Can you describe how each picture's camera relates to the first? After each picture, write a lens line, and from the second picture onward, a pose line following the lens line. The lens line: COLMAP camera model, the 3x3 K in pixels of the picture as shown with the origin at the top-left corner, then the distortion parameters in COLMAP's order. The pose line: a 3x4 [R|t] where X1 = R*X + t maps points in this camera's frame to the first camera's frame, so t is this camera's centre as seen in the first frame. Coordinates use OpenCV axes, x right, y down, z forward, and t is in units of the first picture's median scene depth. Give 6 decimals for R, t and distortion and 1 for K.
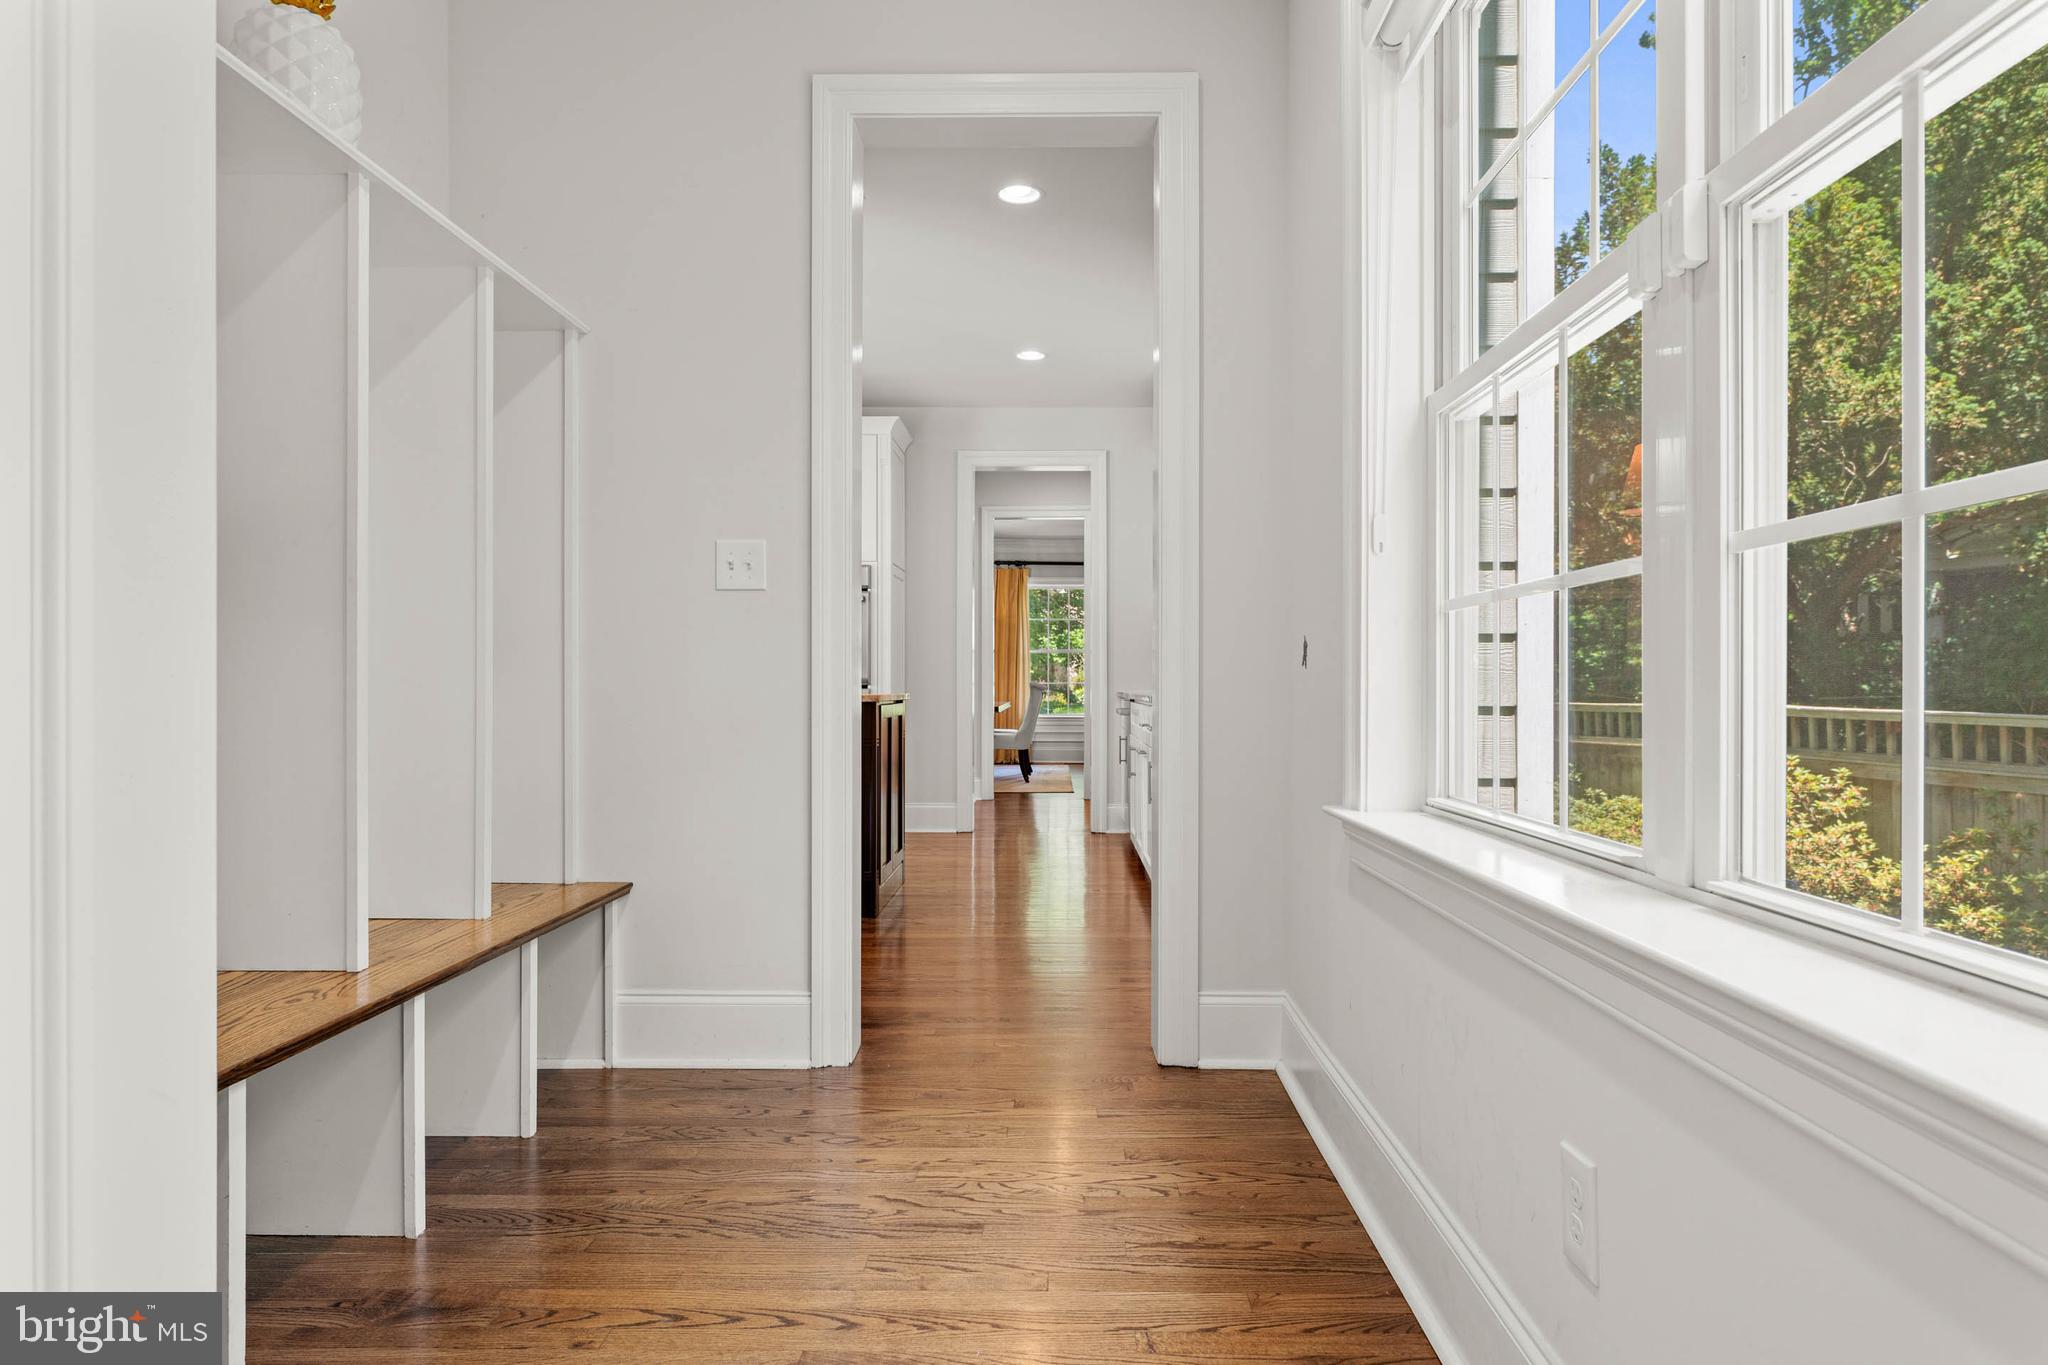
lens RADIAL K [[1183.9, 0, 1029.4], [0, 1183.9, 688.2], [0, 0, 1]] dist [-0.000448, -0.002086]
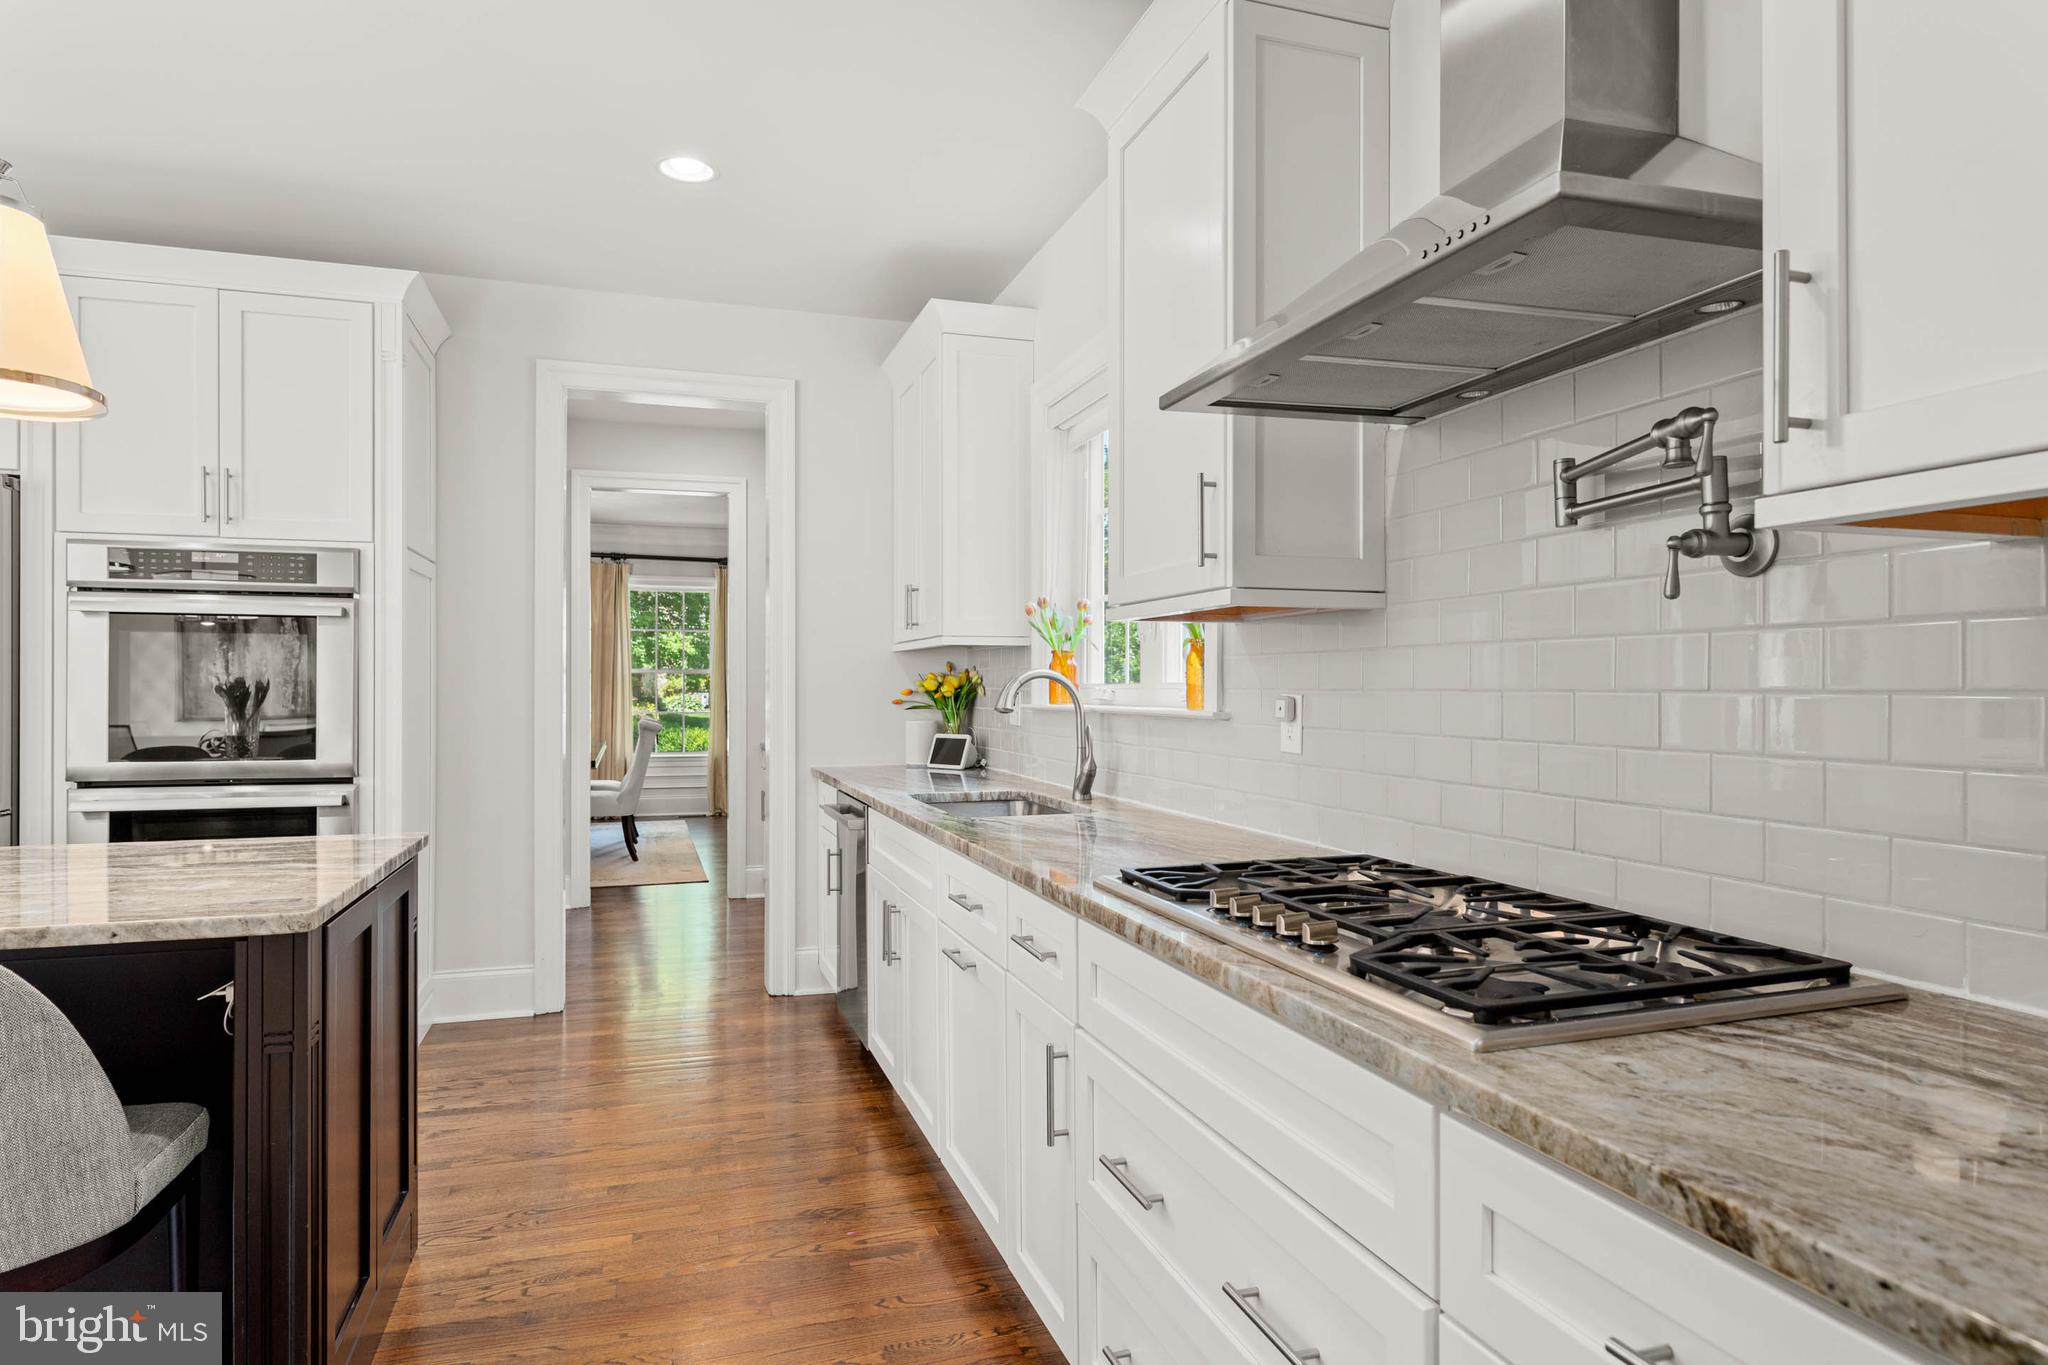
lens RADIAL K [[1183.9, 0, 1029.4], [0, 1183.9, 688.2], [0, 0, 1]] dist [-0.000448, -0.002086]
pose [[0.941919, 0.000254, 0.335841, -0.018848], [0.000185, 0.999999, -0.001275, -0.026202], [-0.335841, 0.001263, 0.941918, 0.256094]]
